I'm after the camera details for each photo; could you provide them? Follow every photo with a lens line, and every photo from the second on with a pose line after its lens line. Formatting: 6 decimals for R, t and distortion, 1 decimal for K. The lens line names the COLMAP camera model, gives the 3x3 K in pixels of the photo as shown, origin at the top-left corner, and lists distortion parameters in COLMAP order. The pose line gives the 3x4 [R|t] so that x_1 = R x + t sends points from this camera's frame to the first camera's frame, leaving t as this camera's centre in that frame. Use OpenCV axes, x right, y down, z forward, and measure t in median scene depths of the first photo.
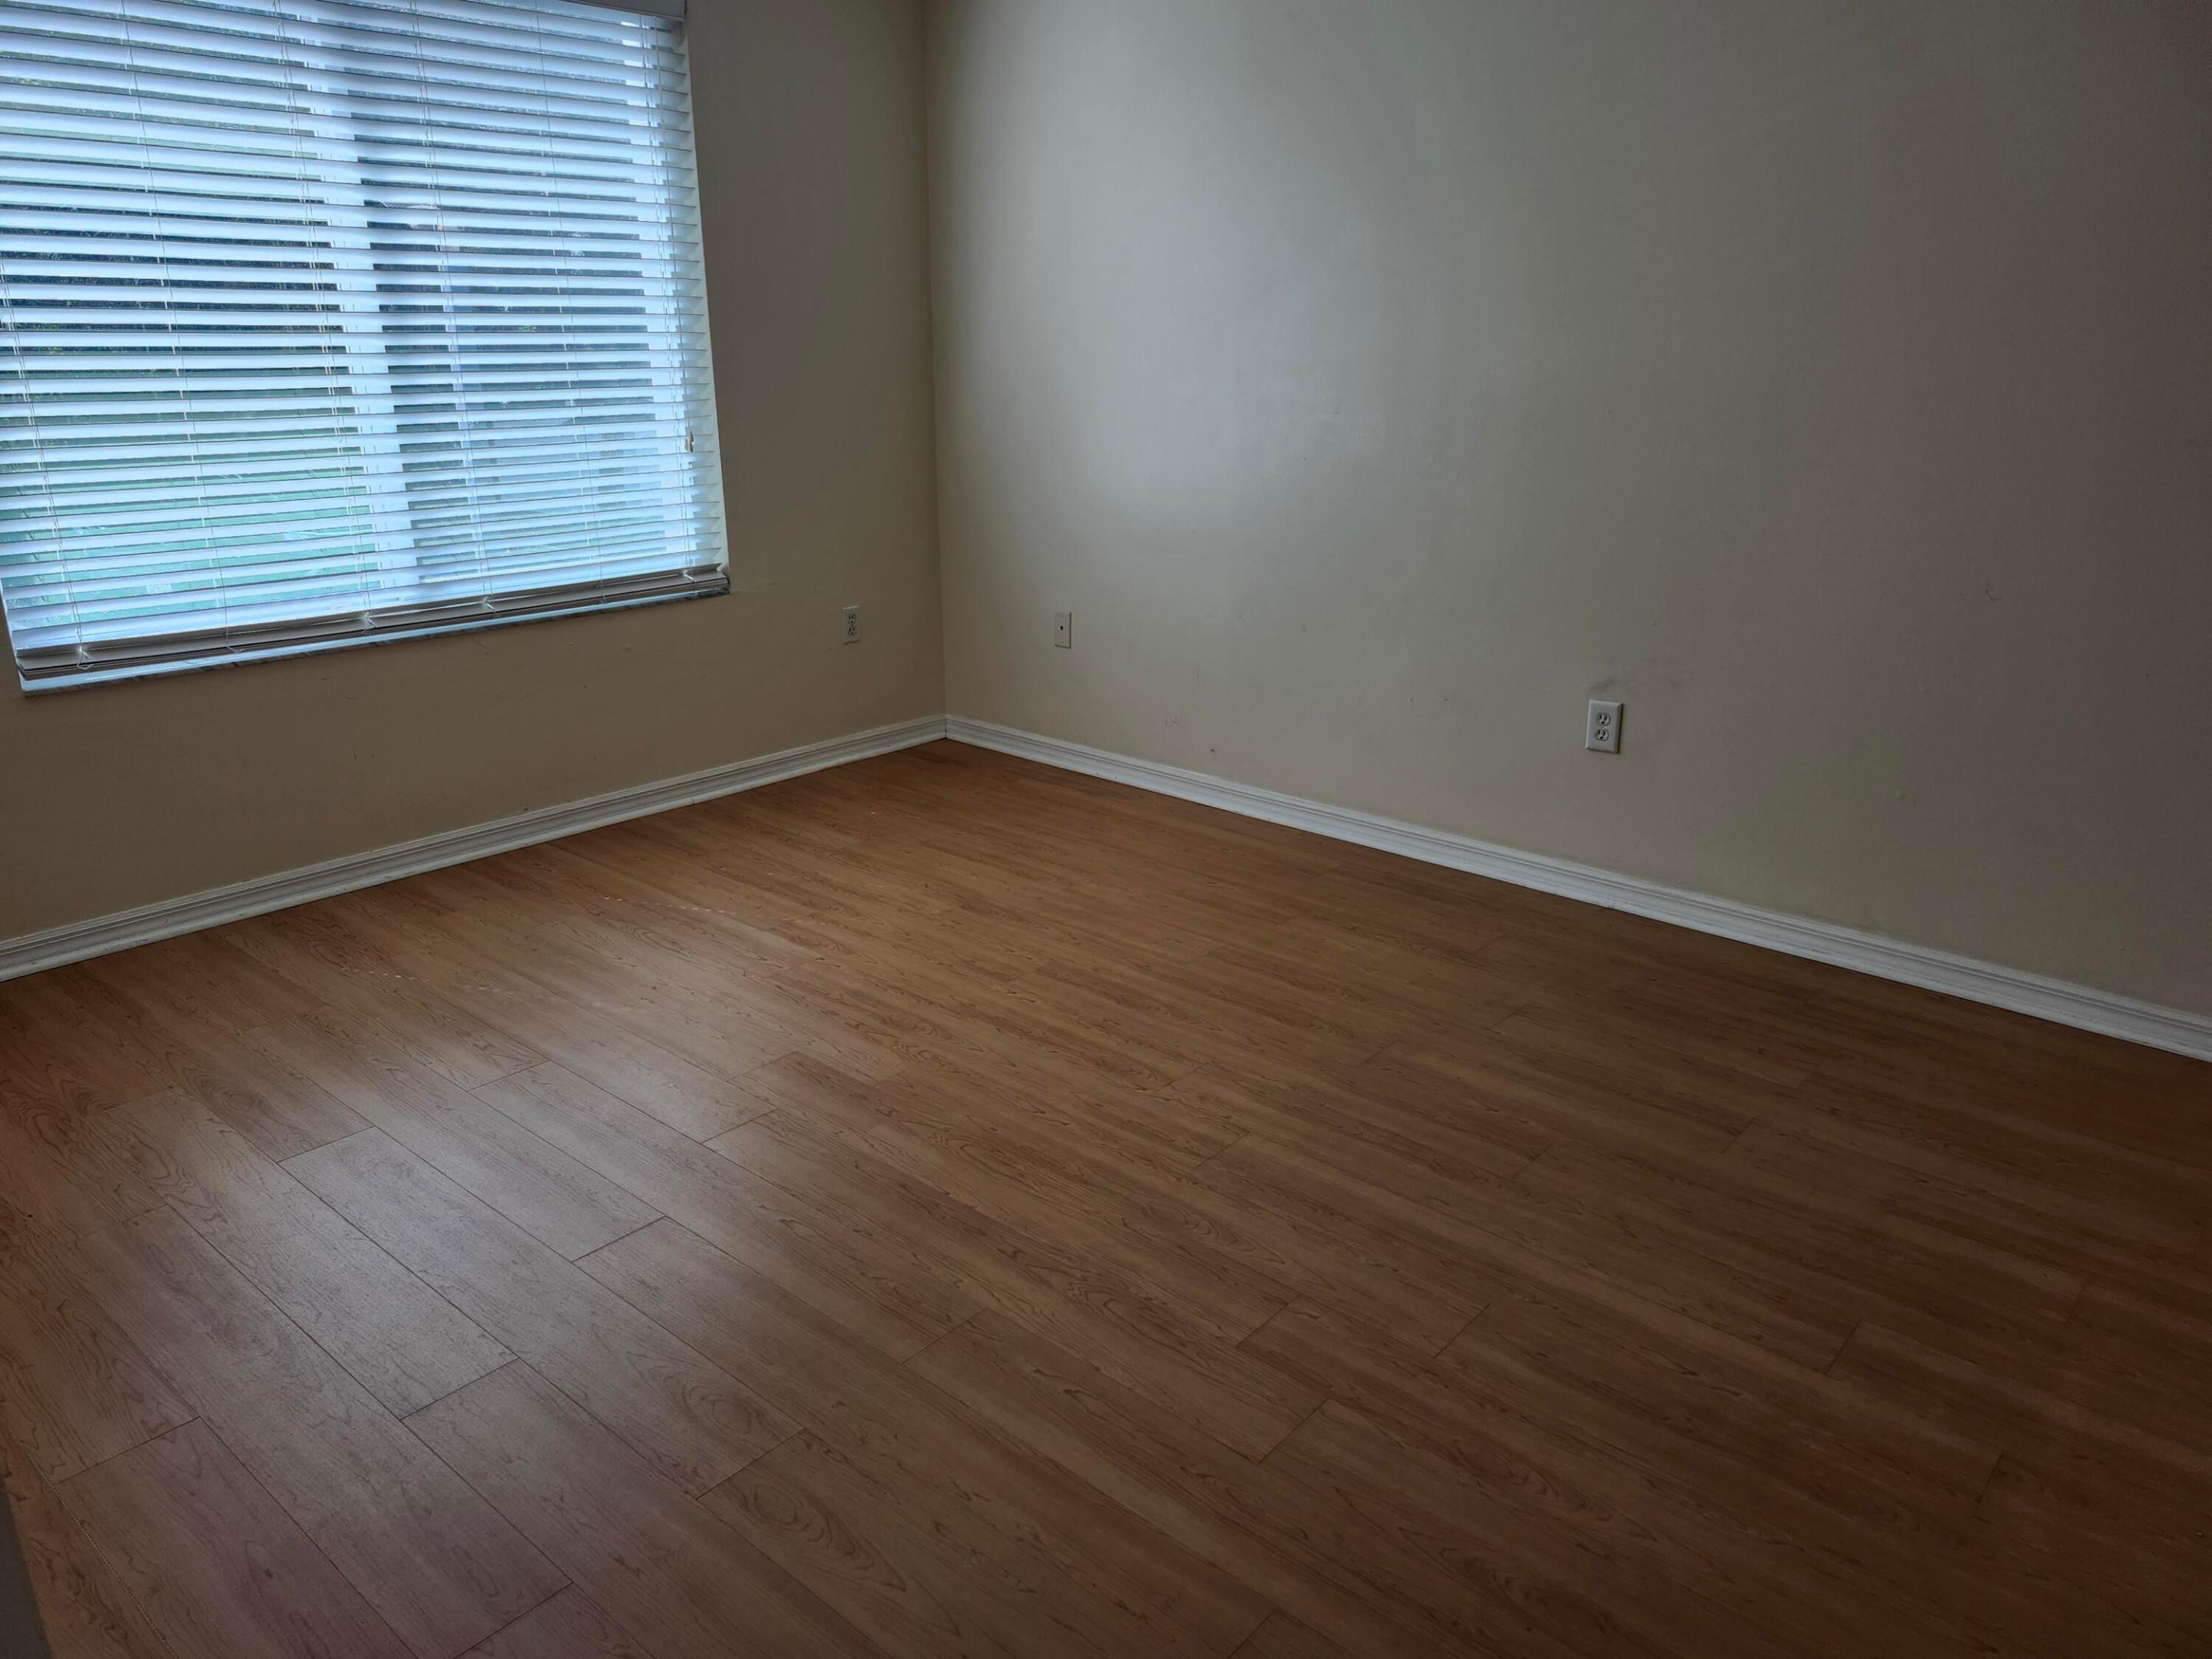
lens RADIAL K [[1552.7, 0, 1101.6], [0, 1552.7, 833.8], [0, 0, 1]] dist [0.126996, -0.169799]
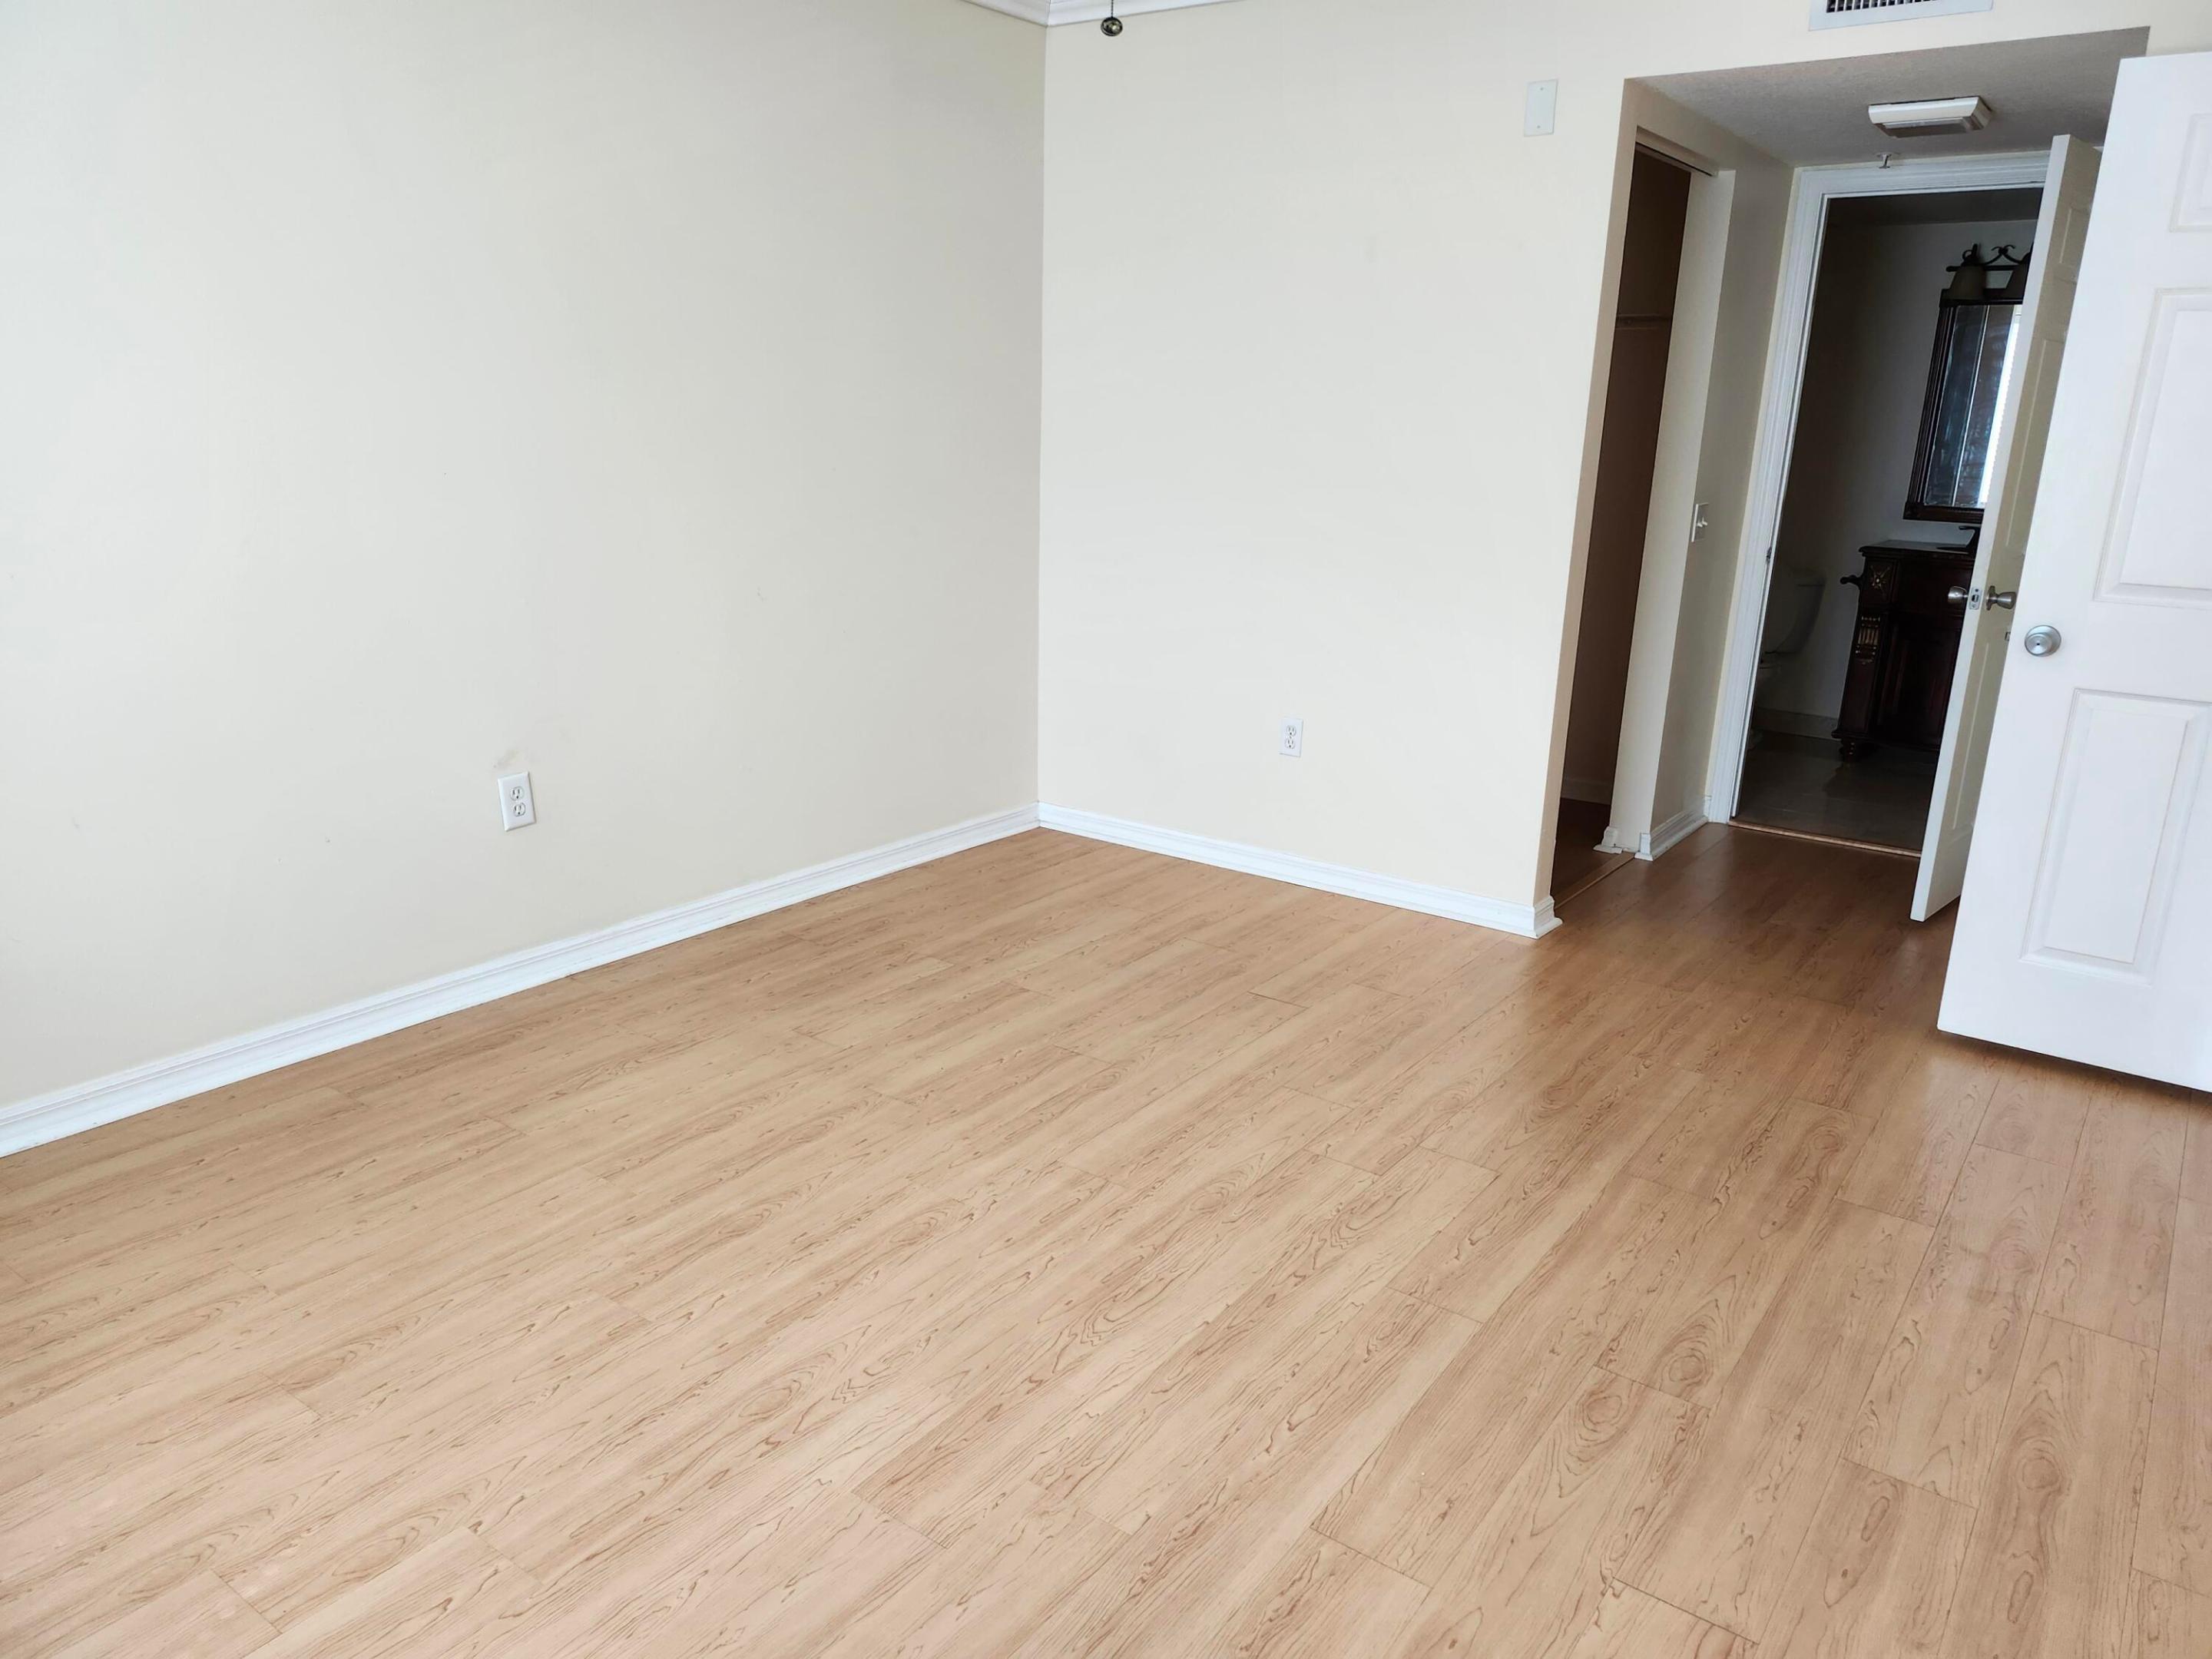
lens RADIAL K [[1552.7, 0, 1101.6], [0, 1552.7, 833.8], [0, 0, 1]] dist [0.126996, -0.169799]
pose [[-0.099476, -0.276331, 0.955900, -0.795031], [0.289084, 0.911203, 0.293494, -0.287751], [-0.952121, 0.305531, -0.010760, 0.860766]]
